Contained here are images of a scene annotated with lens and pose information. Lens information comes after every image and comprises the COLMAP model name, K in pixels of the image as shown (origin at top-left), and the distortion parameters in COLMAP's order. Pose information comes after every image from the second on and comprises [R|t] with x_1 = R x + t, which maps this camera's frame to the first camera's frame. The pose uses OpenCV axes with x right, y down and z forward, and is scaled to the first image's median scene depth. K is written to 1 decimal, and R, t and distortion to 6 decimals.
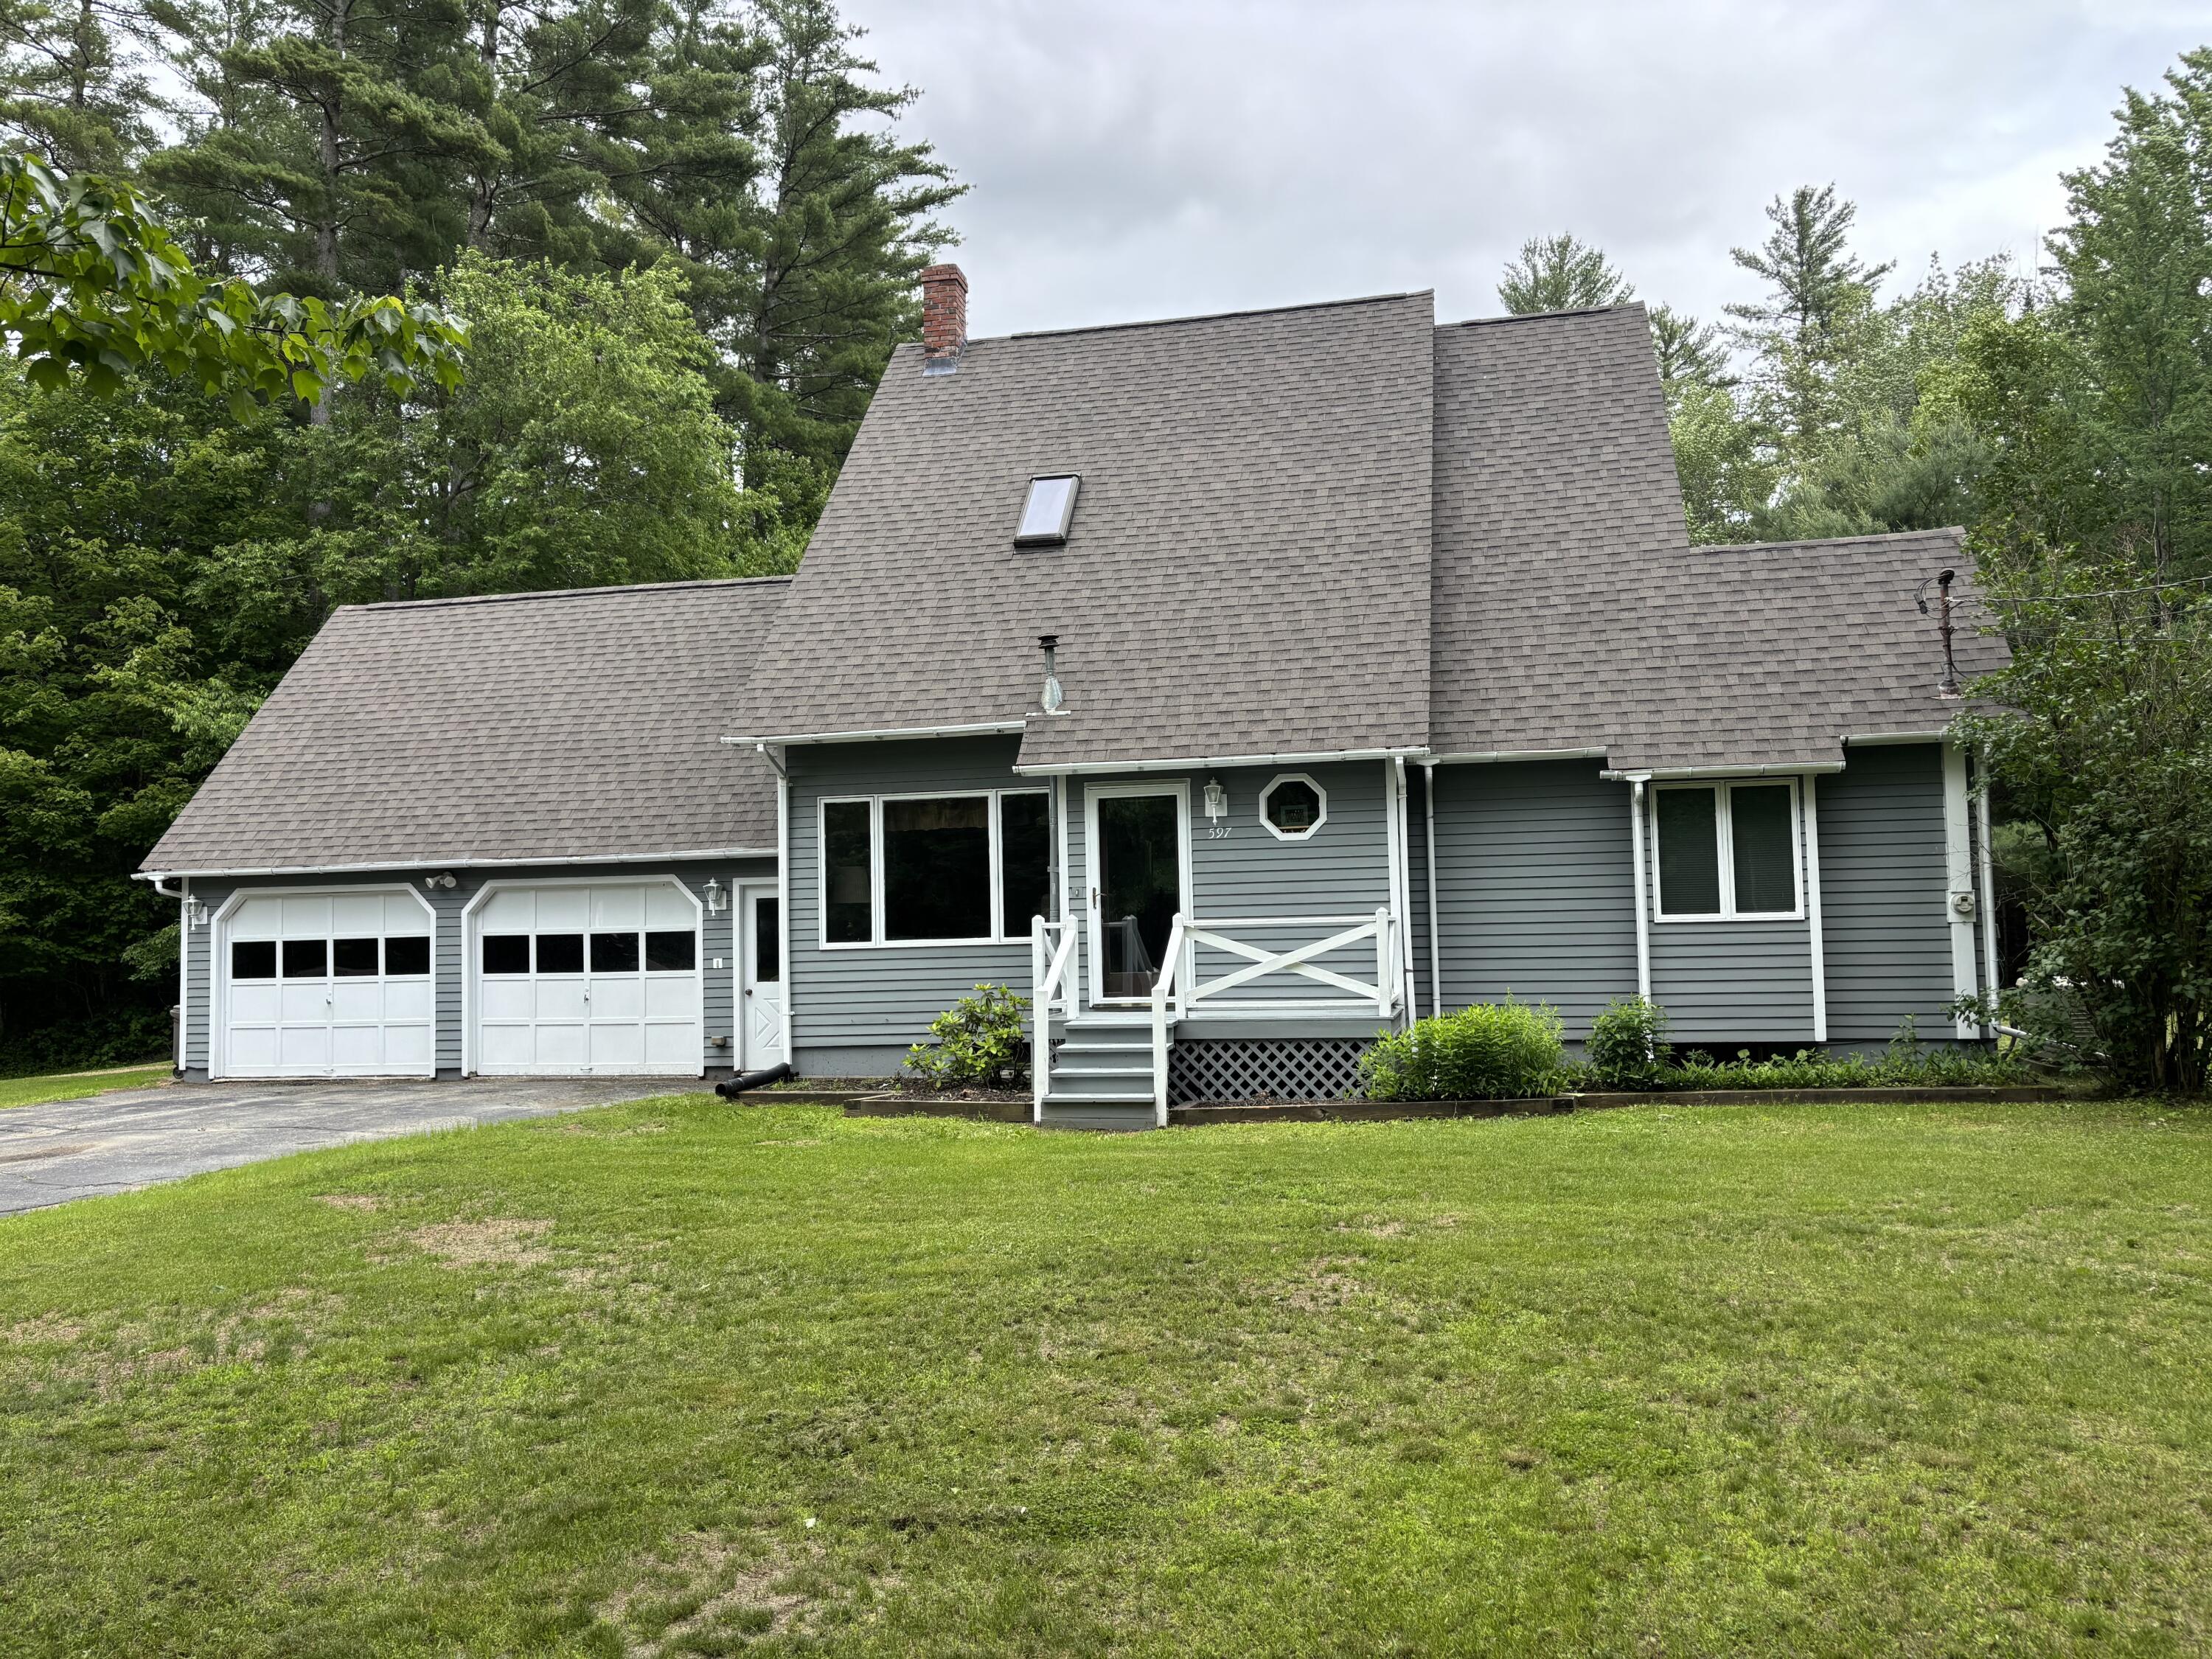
lens RADIAL K [[1708.9, 0, 1117.1], [0, 1708.9, 837.9], [0, 0, 1]] dist [0.074886, -0.112228]
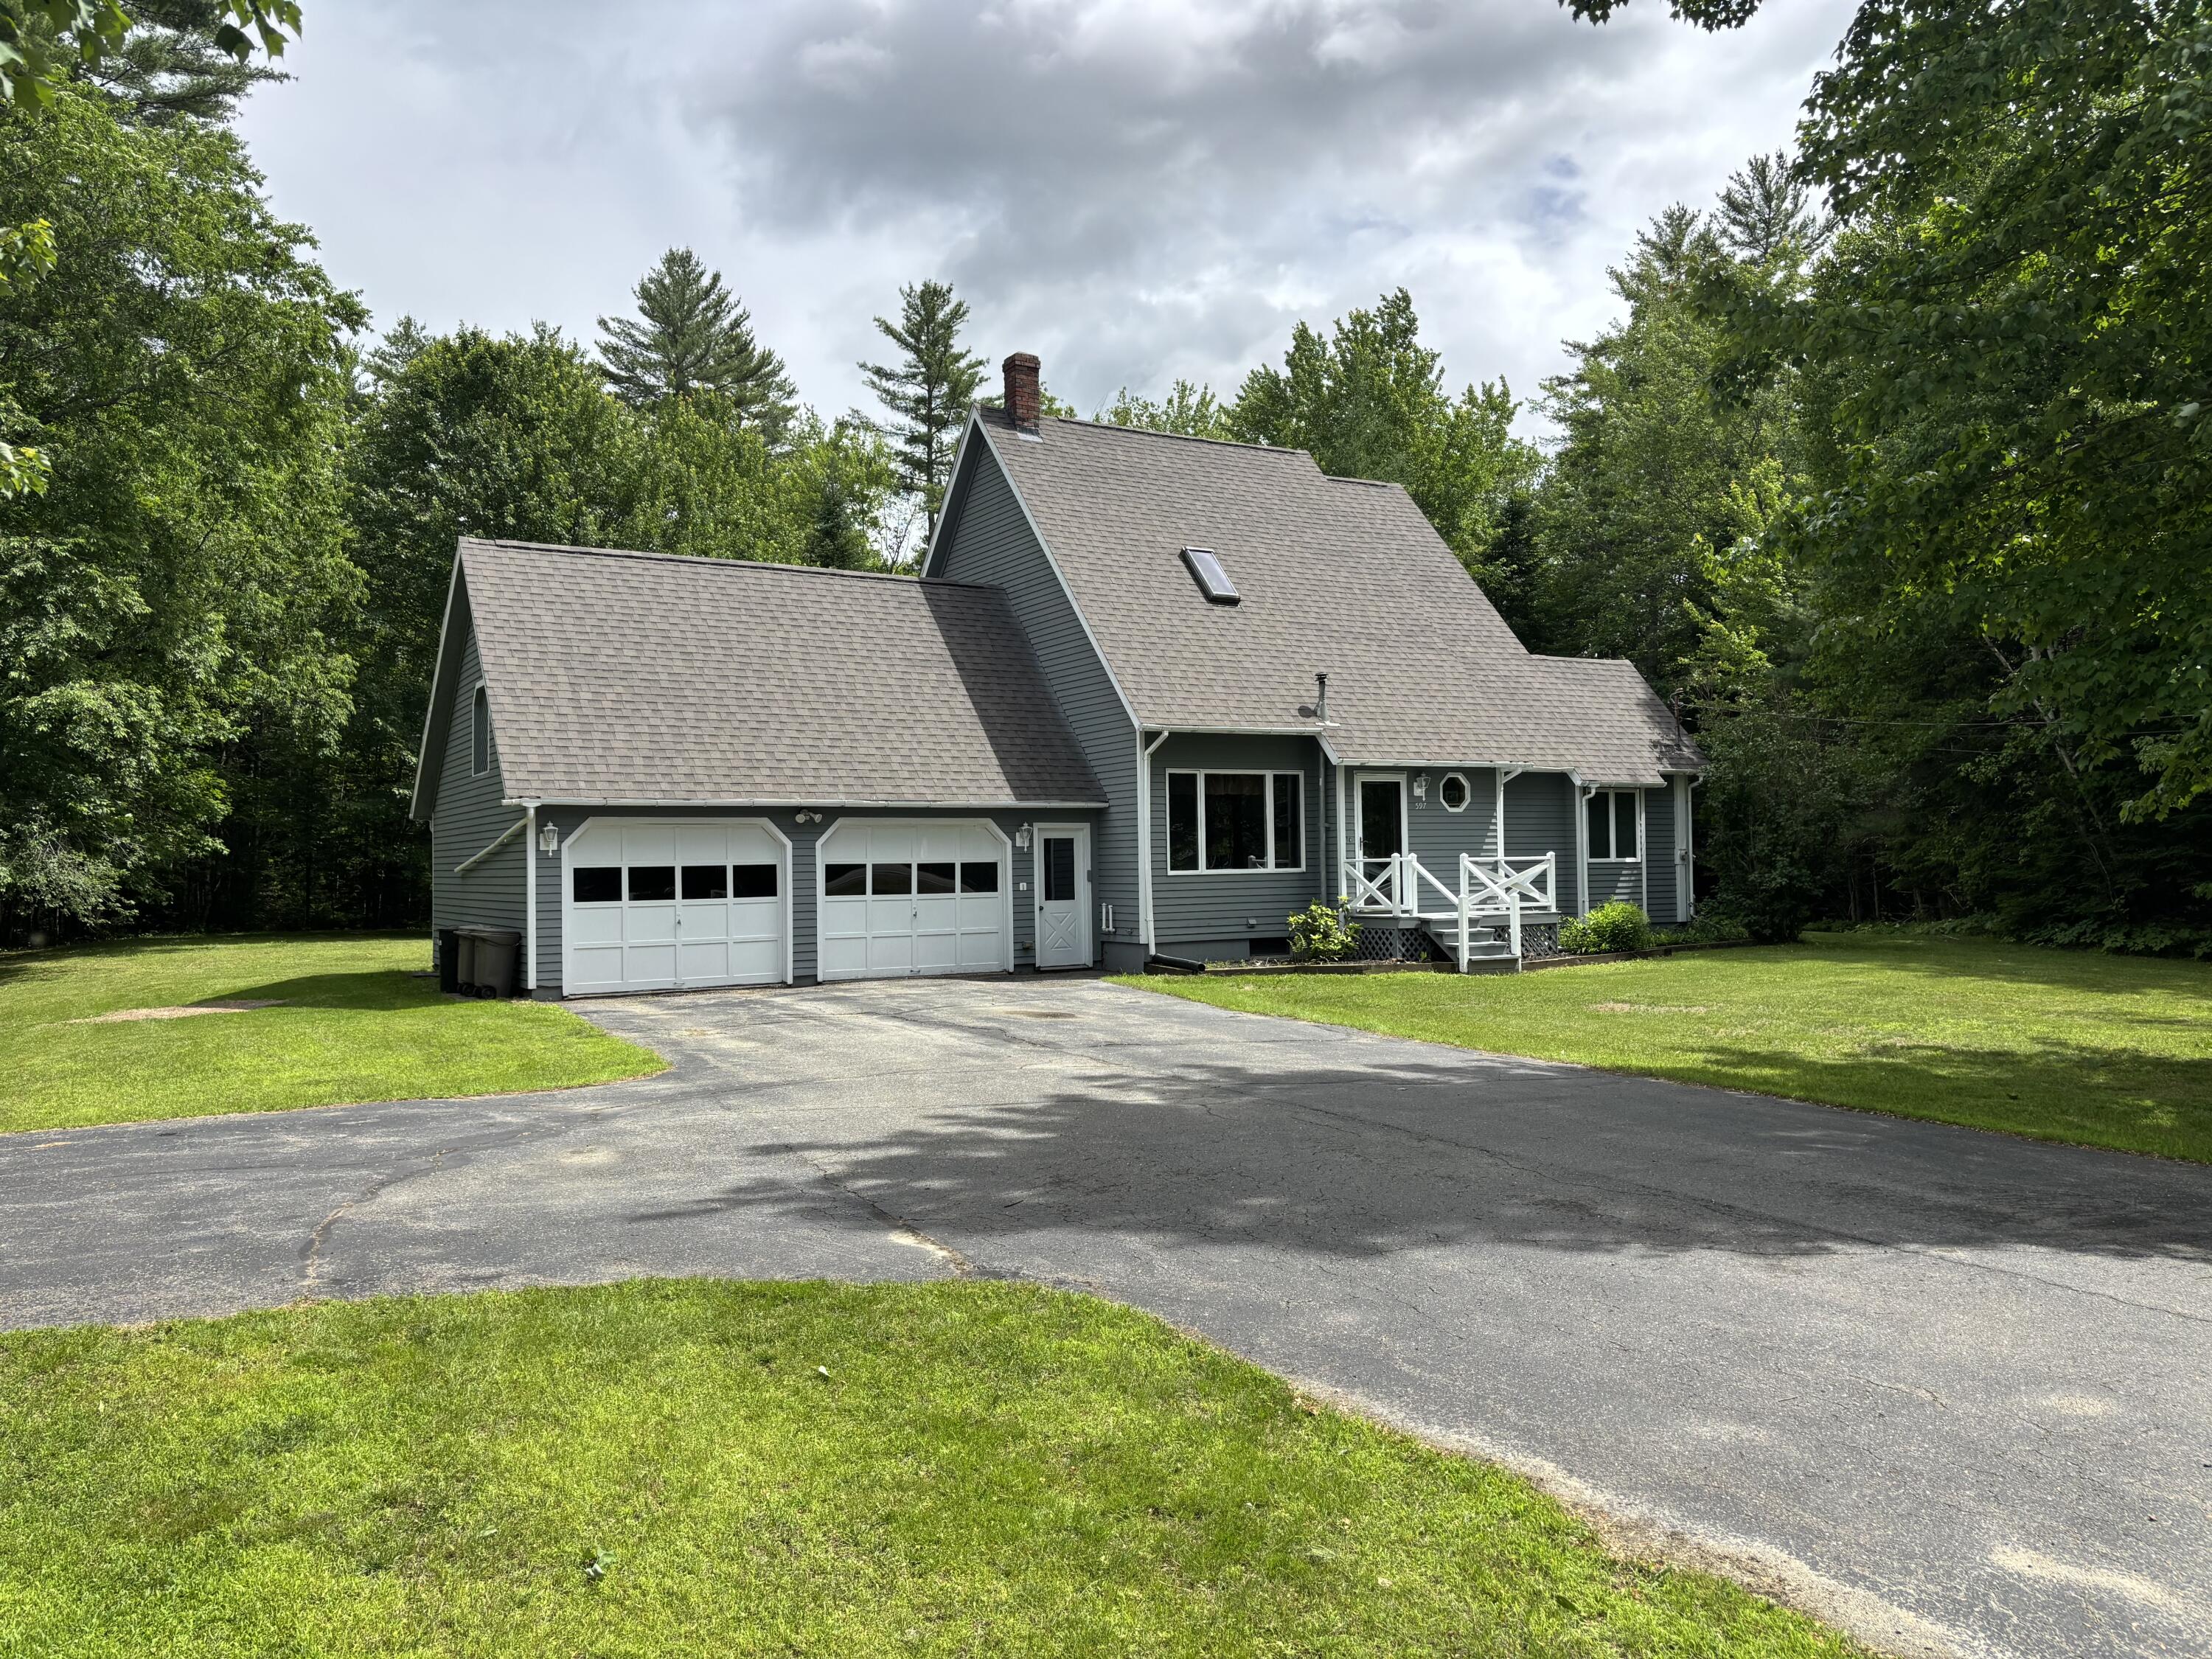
lens RADIAL K [[1709.9, 0, 1144.0], [0, 1709.9, 823.7], [0, 0, 1]] dist [0.067554, -0.093369]
pose [[0.715758, 0.028341, 0.697773, -1.089861], [-0.039406, 0.999223, -0.000163, 0.021123], [-0.697235, -0.027380, 0.716319, -0.008393]]
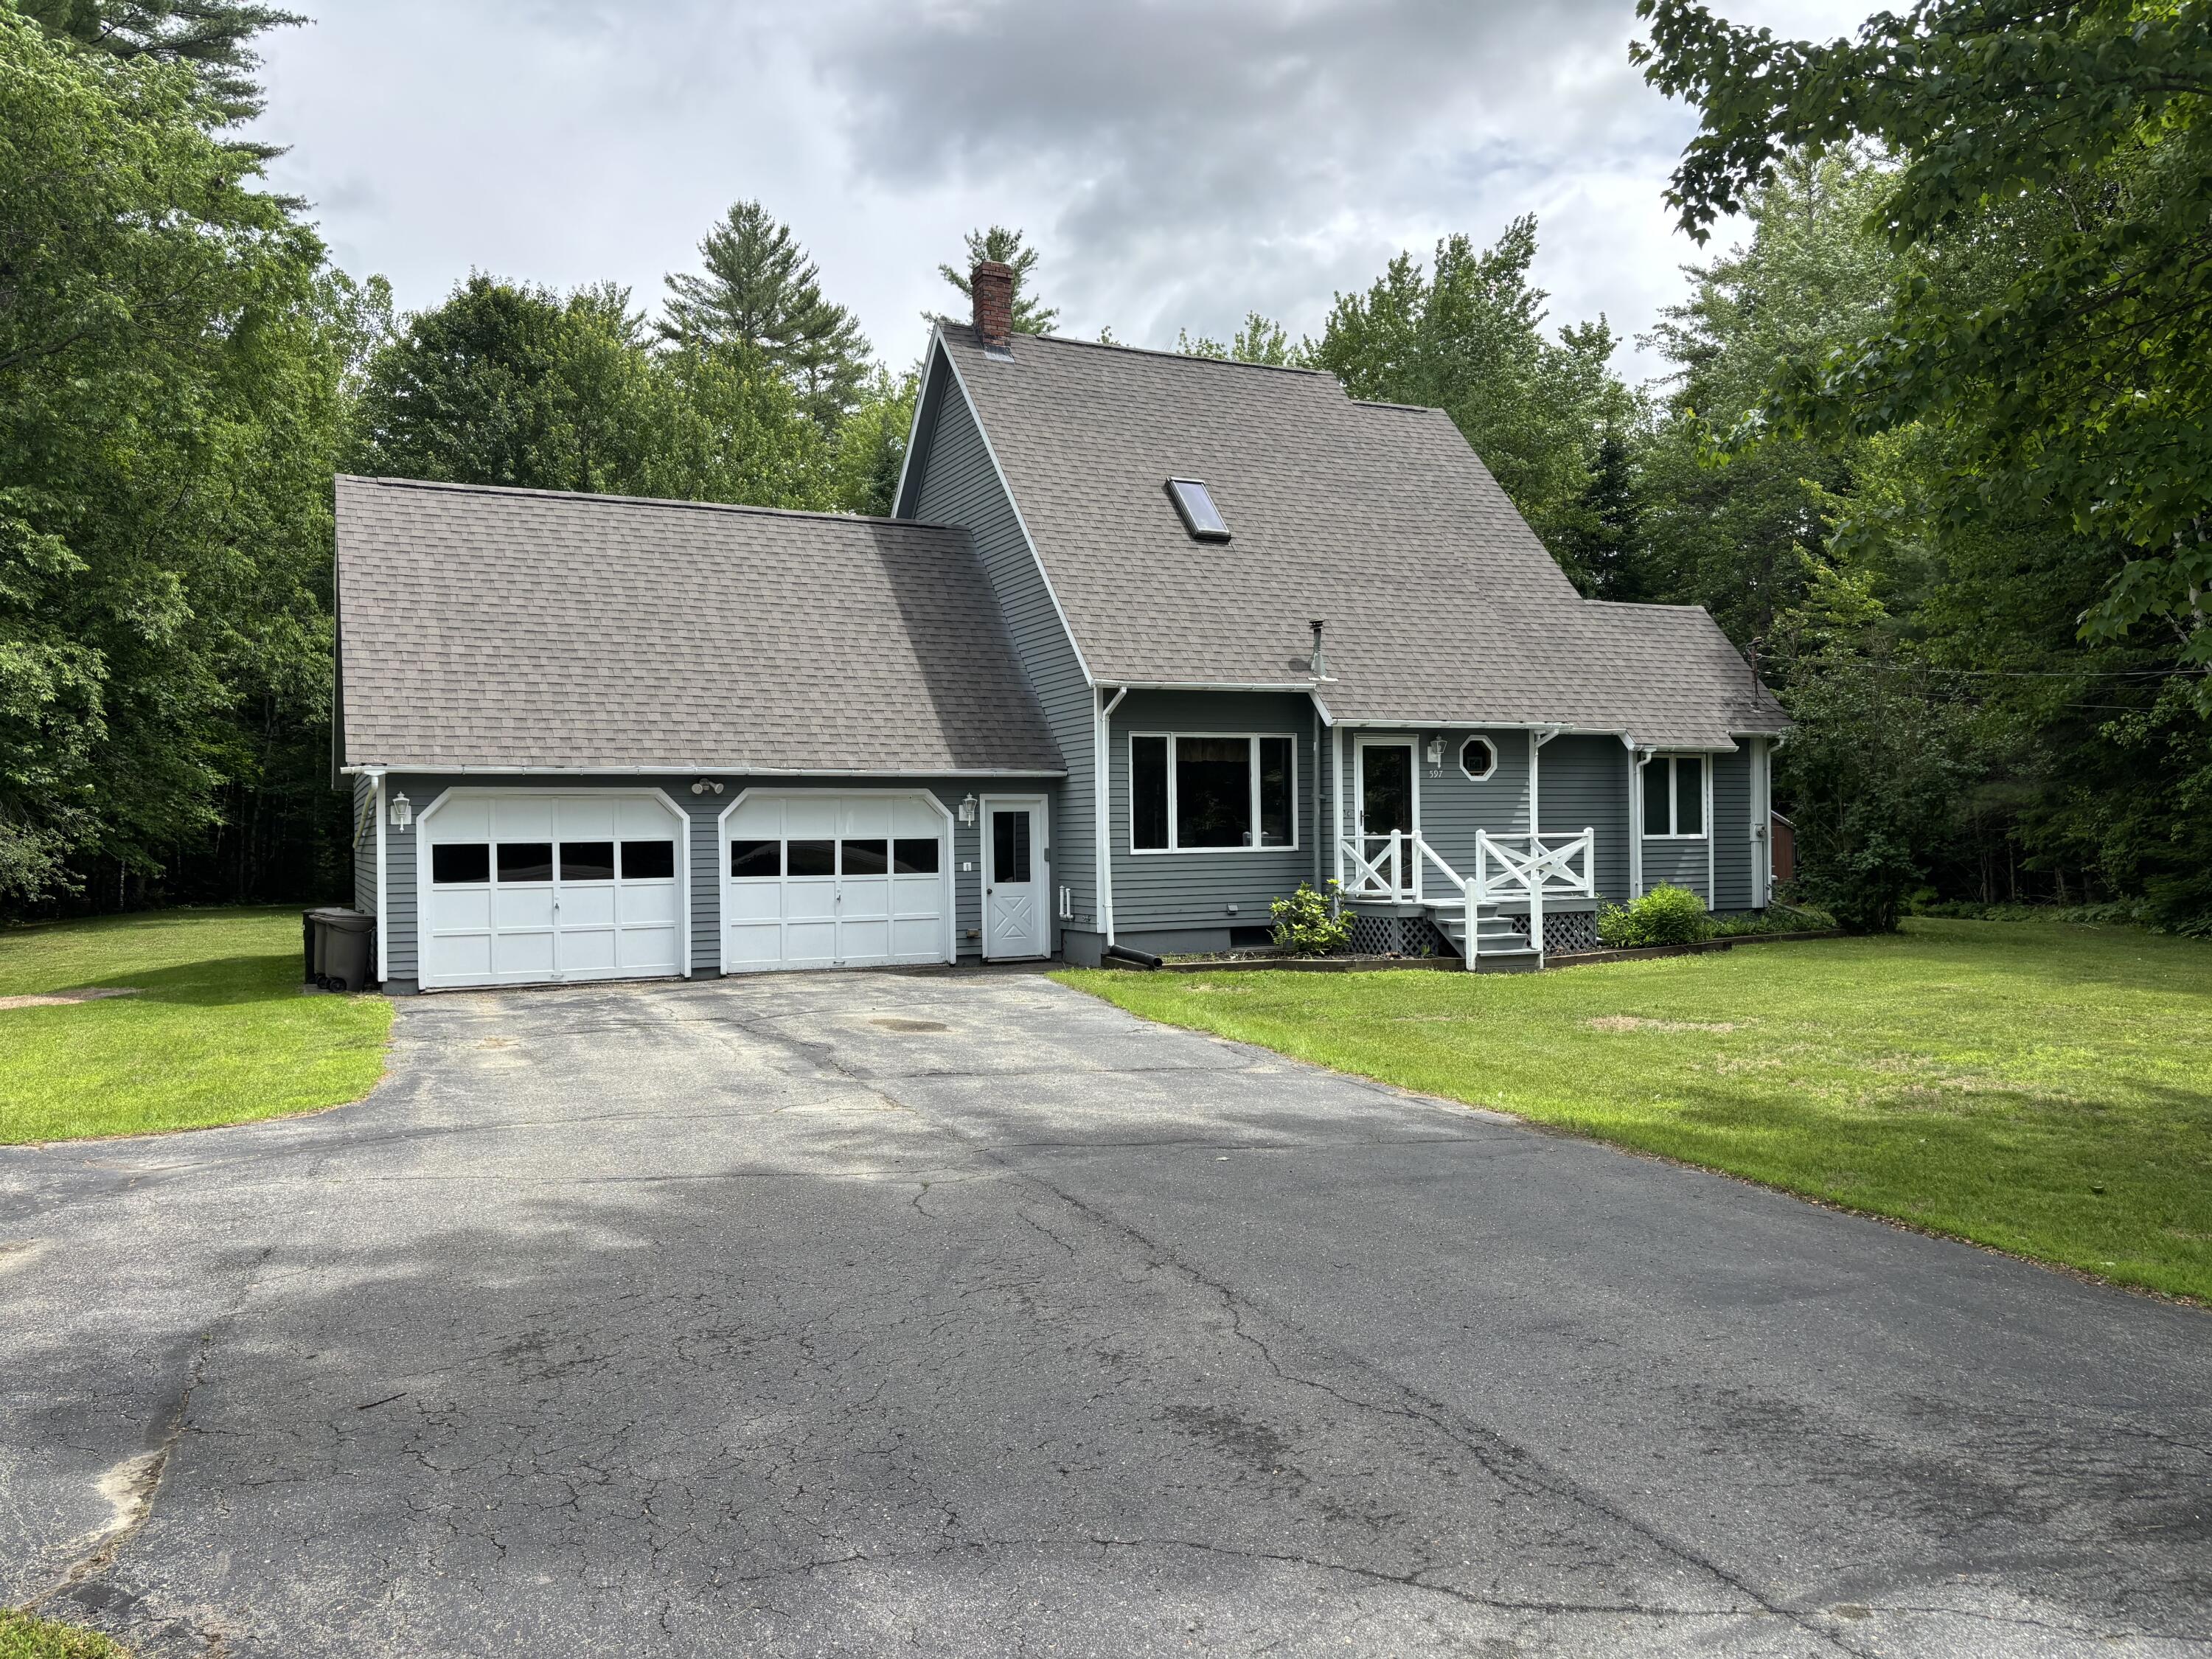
lens RADIAL K [[1708.9, 0, 1117.1], [0, 1708.9, 837.9], [0, 0, 1]] dist [0.074886, -0.112228]
pose [[0.775716, 0.012405, 0.630961, -0.884527], [-0.039274, 0.998818, 0.028648, 0.016570], [-0.629859, -0.047003, 0.775286, 0.042238]]
